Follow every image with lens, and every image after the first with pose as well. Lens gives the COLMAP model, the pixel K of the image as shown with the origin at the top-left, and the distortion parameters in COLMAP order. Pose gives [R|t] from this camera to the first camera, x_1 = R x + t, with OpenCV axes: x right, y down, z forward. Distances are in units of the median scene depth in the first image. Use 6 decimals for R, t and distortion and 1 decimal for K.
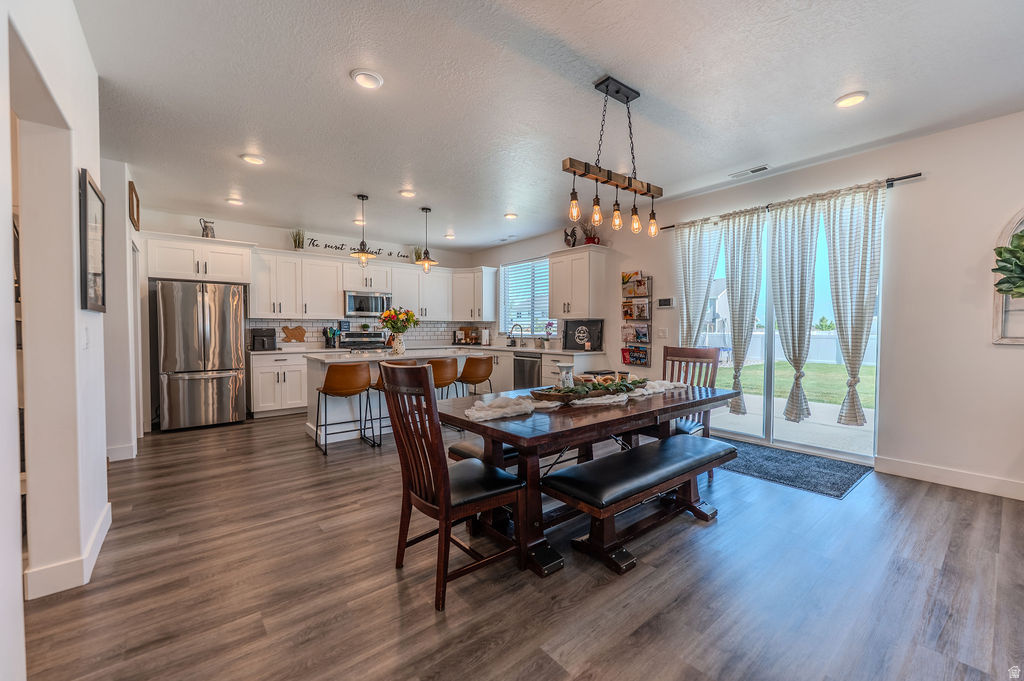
lens RADIAL K [[407.5, 0, 514.2], [0, 407.5, 340.0], [0, 0, 1]] dist [-0.001685, 0.000207]
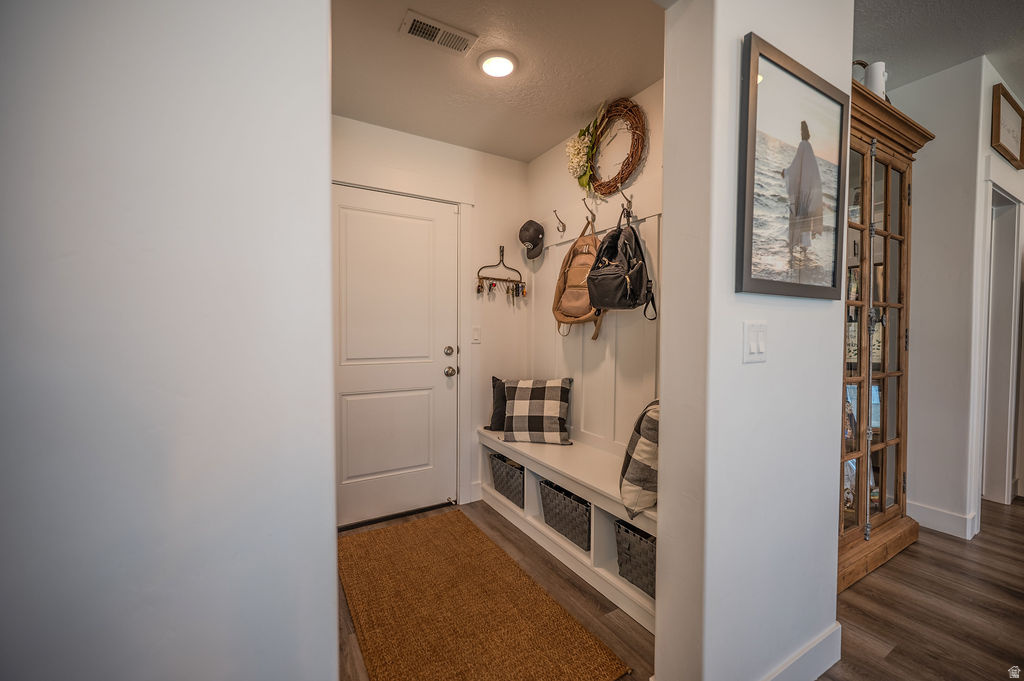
lens RADIAL K [[407.5, 0, 514.2], [0, 407.5, 340.0], [0, 0, 1]] dist [-0.001685, 0.000207]
pose [[-0.145589, 0.029613, -0.988902, -0.311720], [-0.027065, 0.999059, 0.033902, -0.014738], [0.988975, 0.031700, -0.144651, 0.527811]]
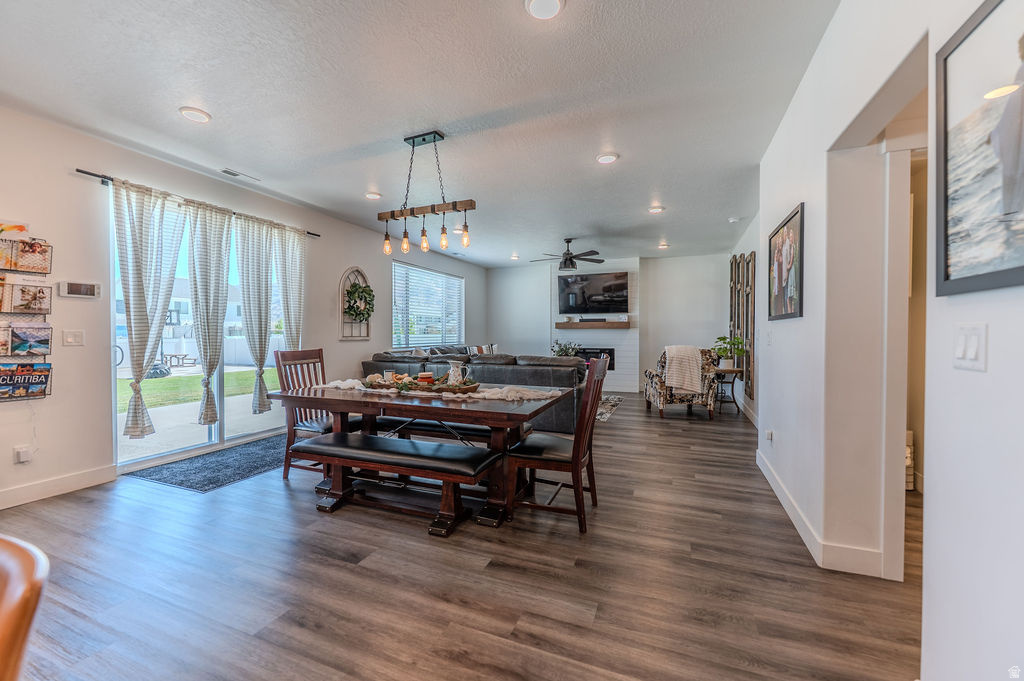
lens RADIAL K [[407.5, 0, 514.2], [0, 407.5, 340.0], [0, 0, 1]] dist [-0.001685, 0.000207]
pose [[-0.486525, -0.015899, 0.873522, -0.859033], [0.021586, 0.999310, 0.030211, -0.030936], [-0.873400, 0.033554, -0.485846, 1.226762]]
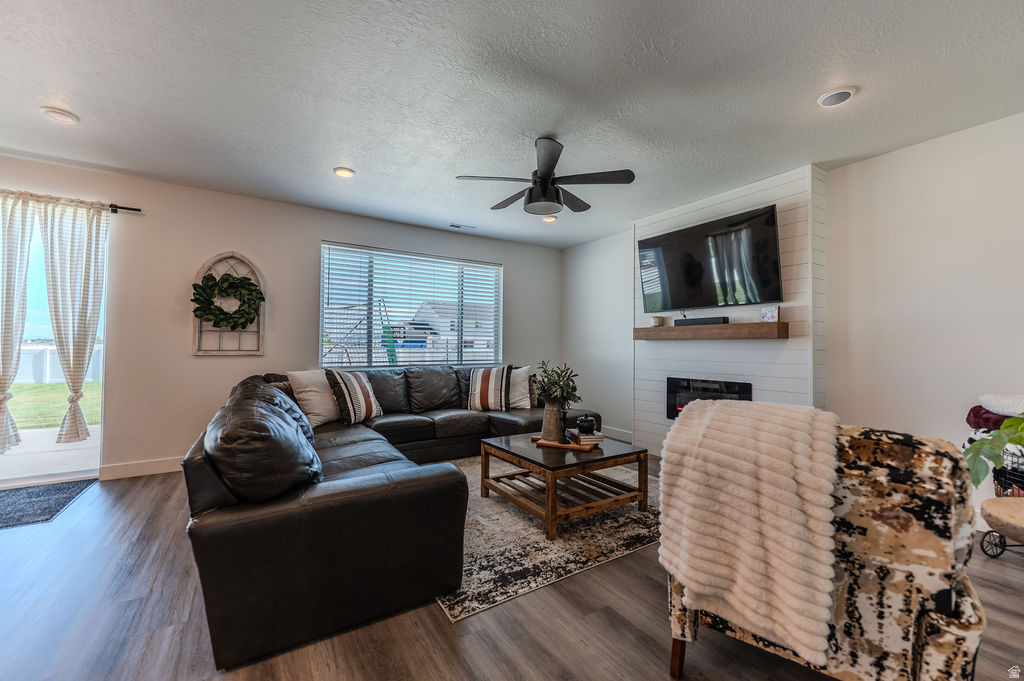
lens RADIAL K [[407.5, 0, 514.2], [0, 407.5, 340.0], [0, 0, 1]] dist [-0.001685, 0.000207]
pose [[0.106757, 0.016248, 0.994152, -0.037421], [0.019514, 0.999640, -0.018433, 0.004600], [-0.994094, 0.021367, 0.106401, -0.191480]]
